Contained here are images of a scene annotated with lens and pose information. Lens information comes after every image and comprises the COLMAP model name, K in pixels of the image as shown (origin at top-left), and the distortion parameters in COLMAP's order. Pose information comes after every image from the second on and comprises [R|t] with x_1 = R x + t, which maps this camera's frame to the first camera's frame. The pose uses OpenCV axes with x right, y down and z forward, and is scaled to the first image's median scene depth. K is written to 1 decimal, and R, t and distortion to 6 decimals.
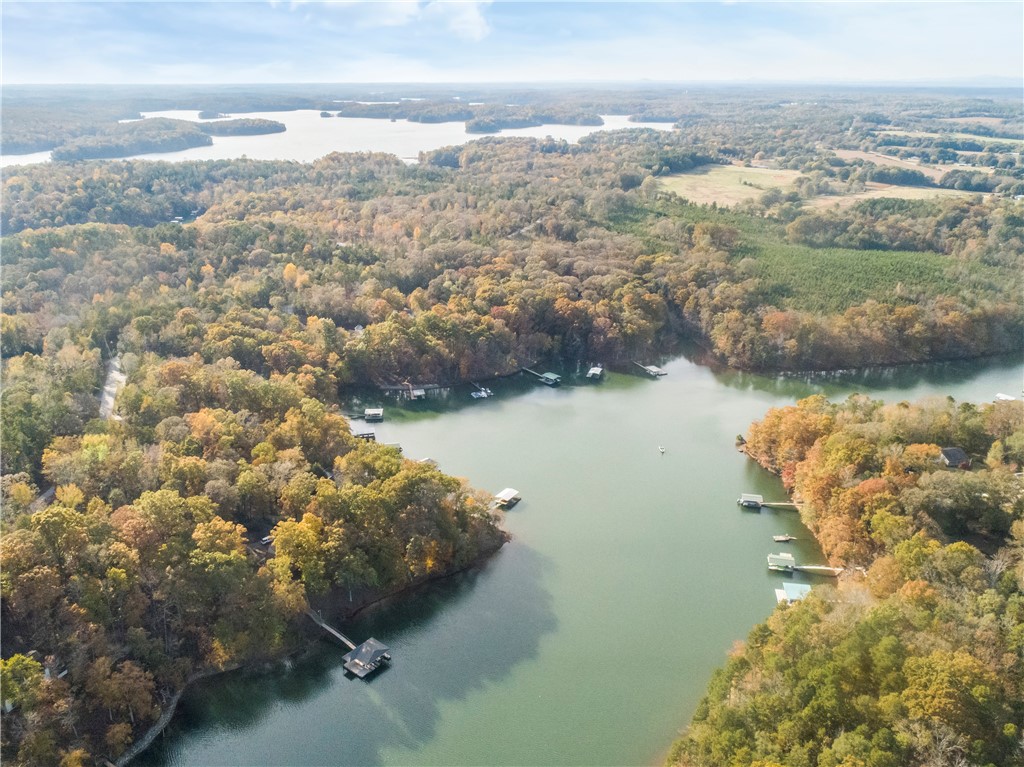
lens RADIAL K [[806.6, 0, 512.0], [0, 806.6, 383.5], [0, 0, 1]] dist [-0.020497, 0.007932]
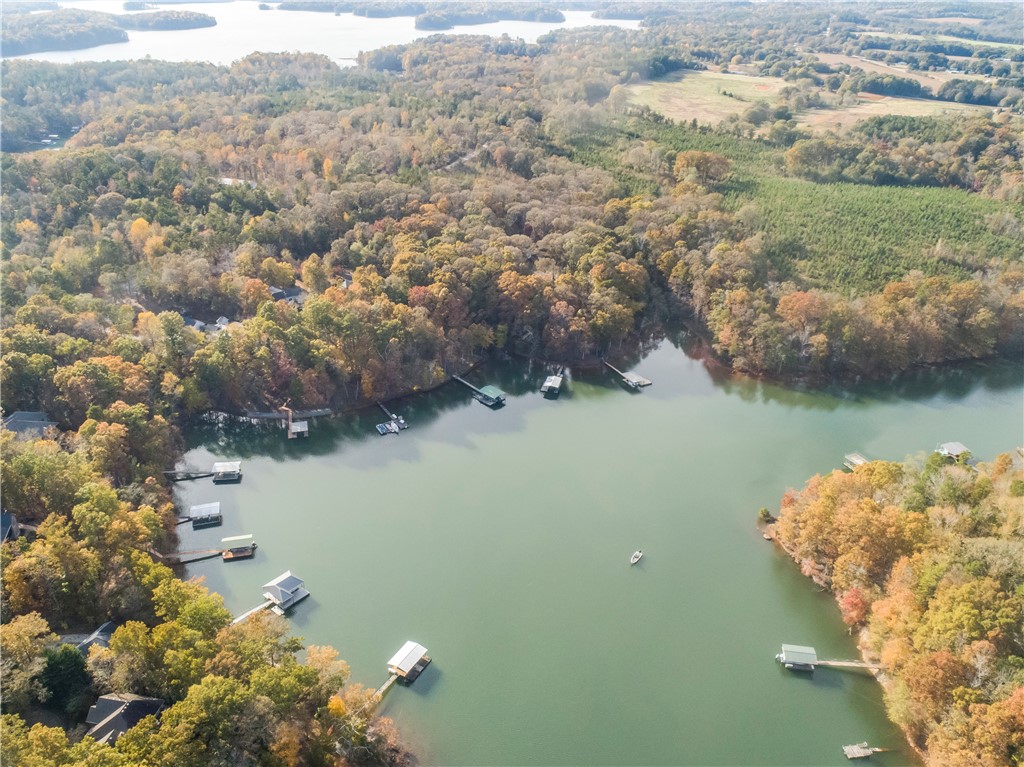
lens RADIAL K [[806.6, 0, 512.0], [0, 806.6, 383.5], [0, 0, 1]] dist [-0.020497, 0.007932]
pose [[0.998793, -0.010615, 0.047953, 0.017864], [0.005110, 0.993525, 0.113503, -0.054032], [-0.048847, -0.113121, 0.992380, 0.159964]]
